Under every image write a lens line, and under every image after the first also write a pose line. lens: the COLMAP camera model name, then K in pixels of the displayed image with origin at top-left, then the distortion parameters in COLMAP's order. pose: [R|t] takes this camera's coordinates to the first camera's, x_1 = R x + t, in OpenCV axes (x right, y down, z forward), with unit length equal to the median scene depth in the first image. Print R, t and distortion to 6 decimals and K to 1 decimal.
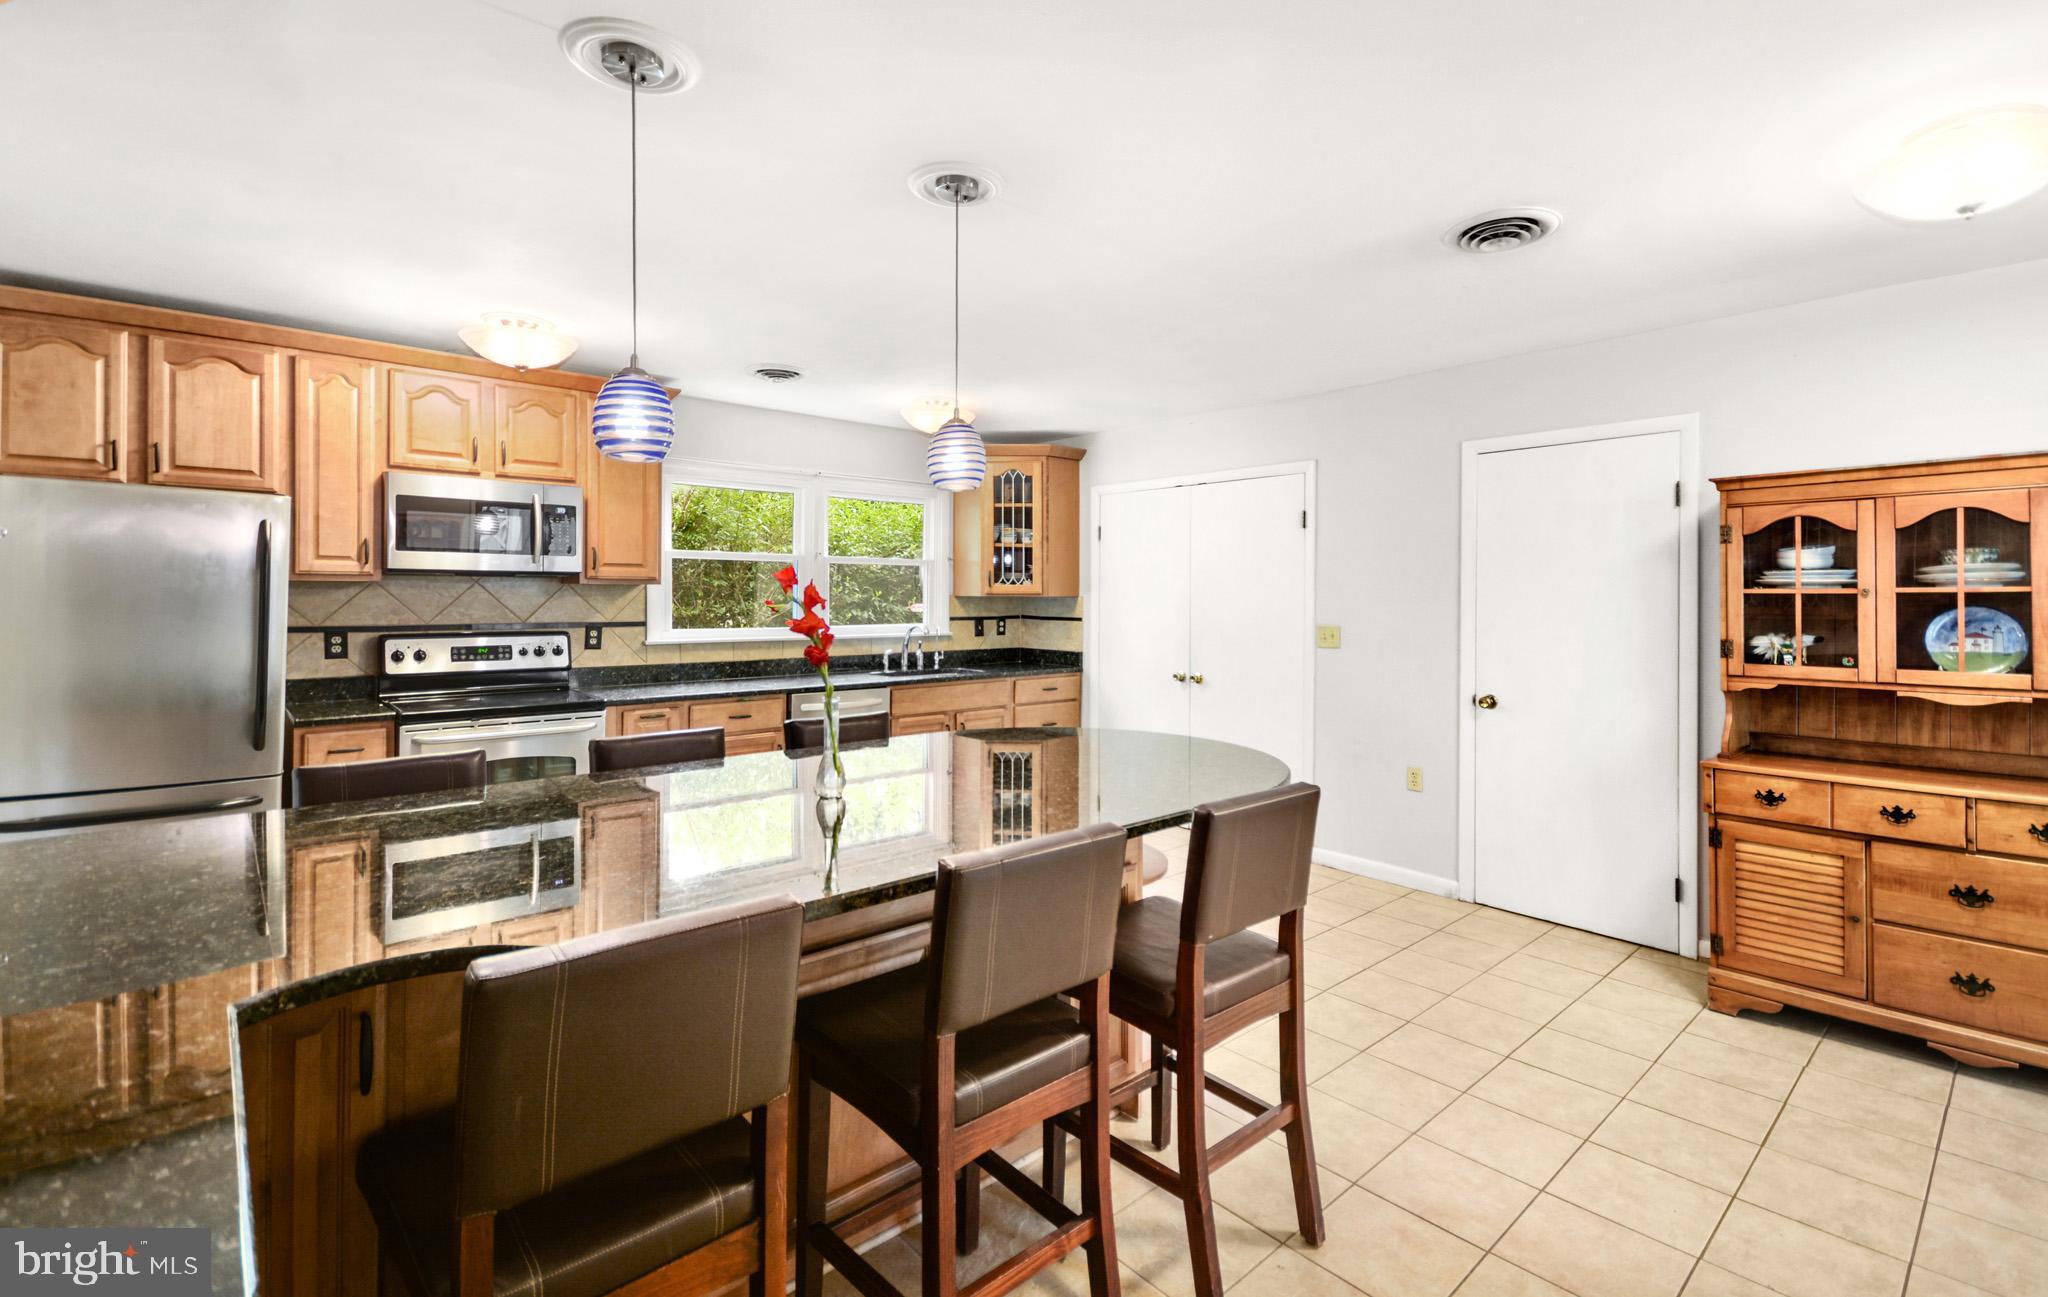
lens RADIAL K [[904.7, 0, 1043.5], [0, 904.7, 593.5], [0, 0, 1]] dist [0.004052, 0.001436]
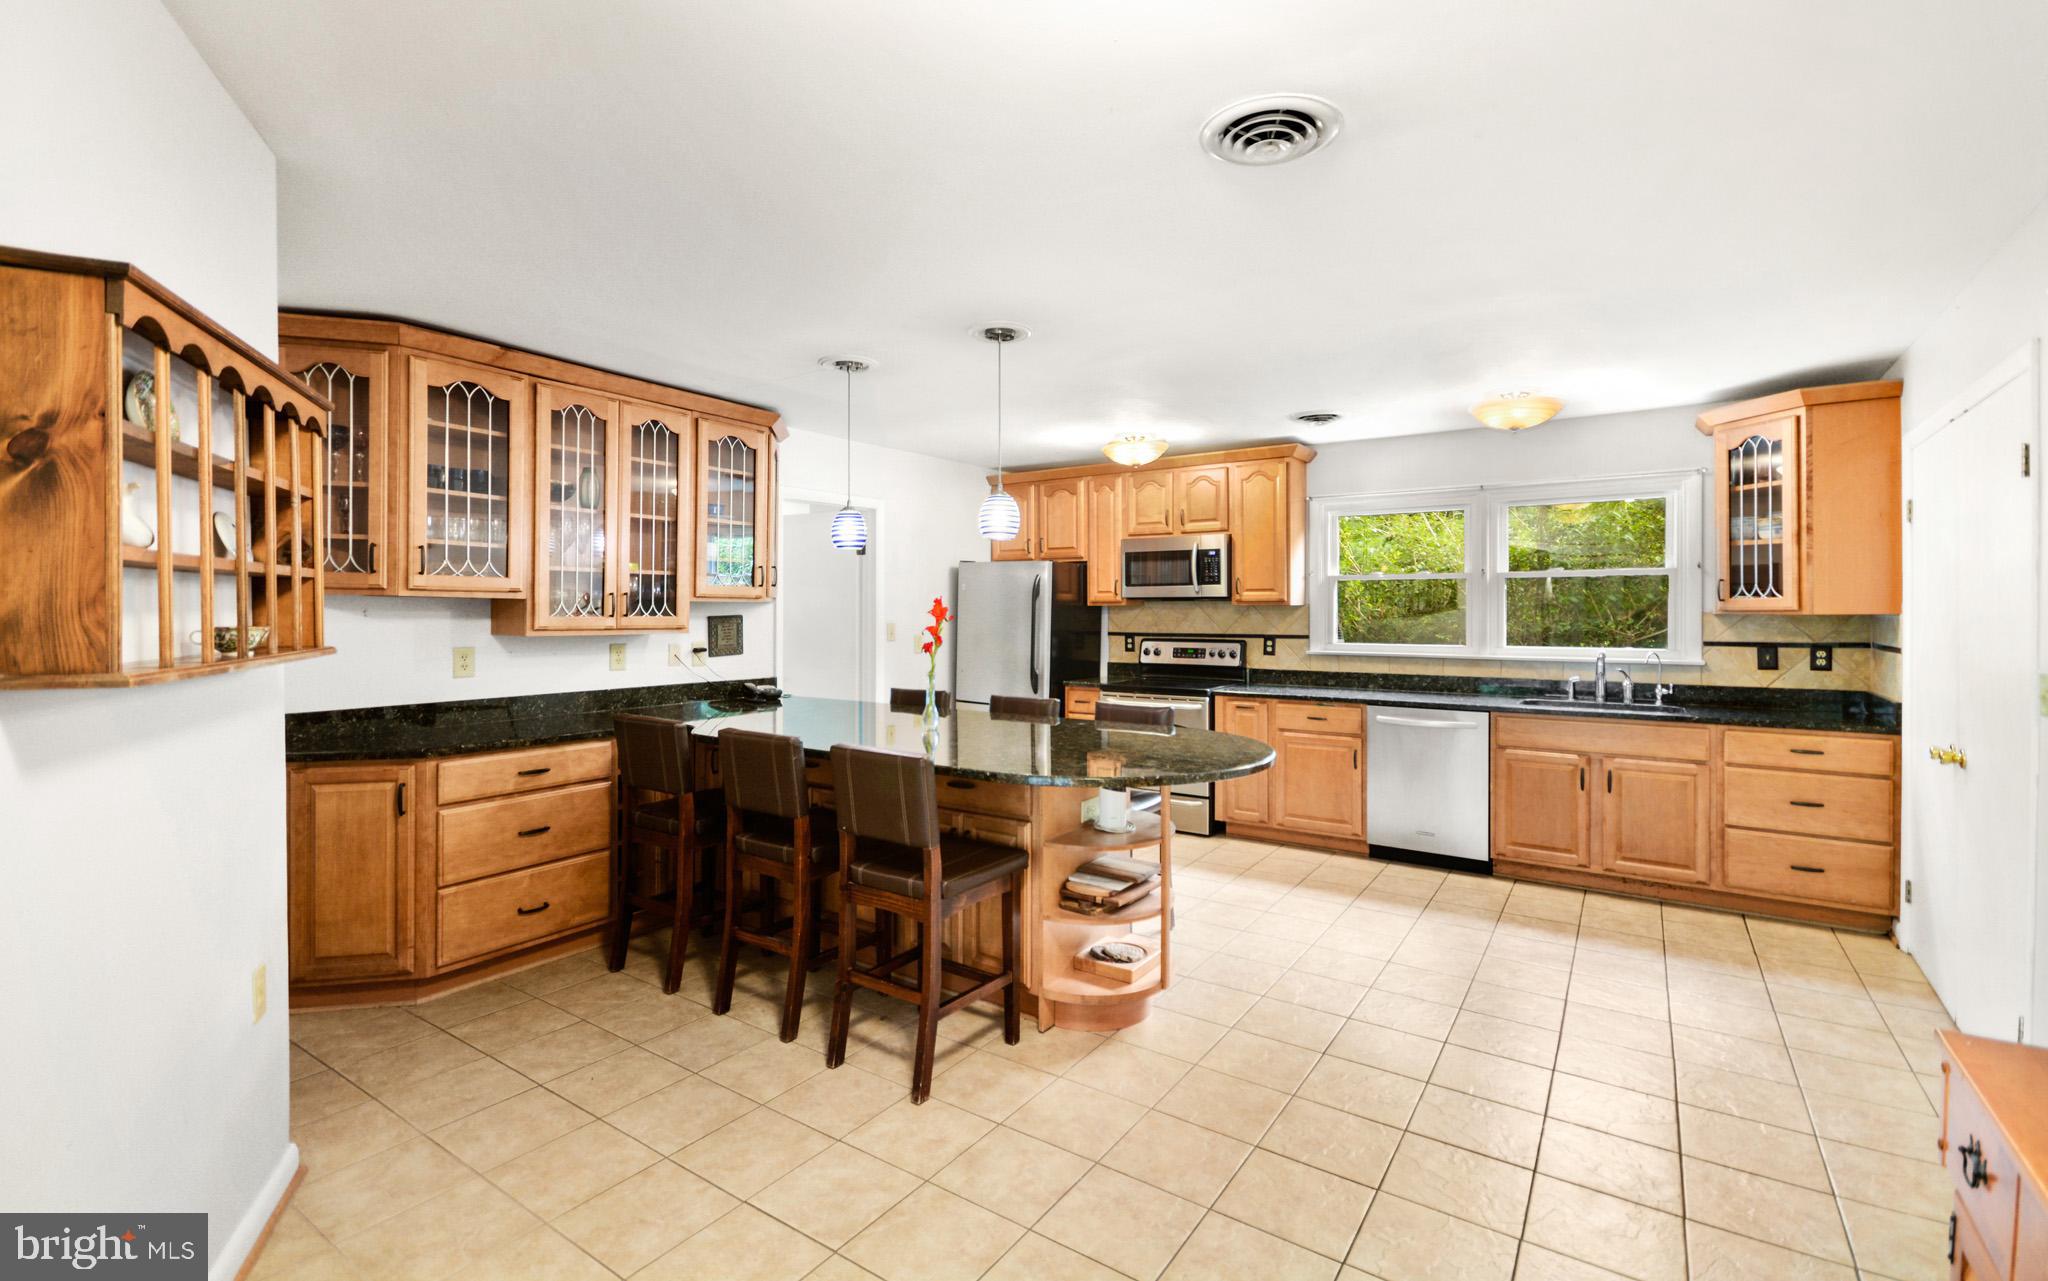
lens RADIAL K [[904.7, 0, 1028.2], [0, 904.7, 624.3], [0, 0, 1]] dist [0.004052, 0.001436]
pose [[0.234890, 0.010823, -0.971962, 0.715301], [0.003958, 0.999919, 0.012091, 0.000249], [0.972014, -0.006687, 0.234828, 0.375029]]
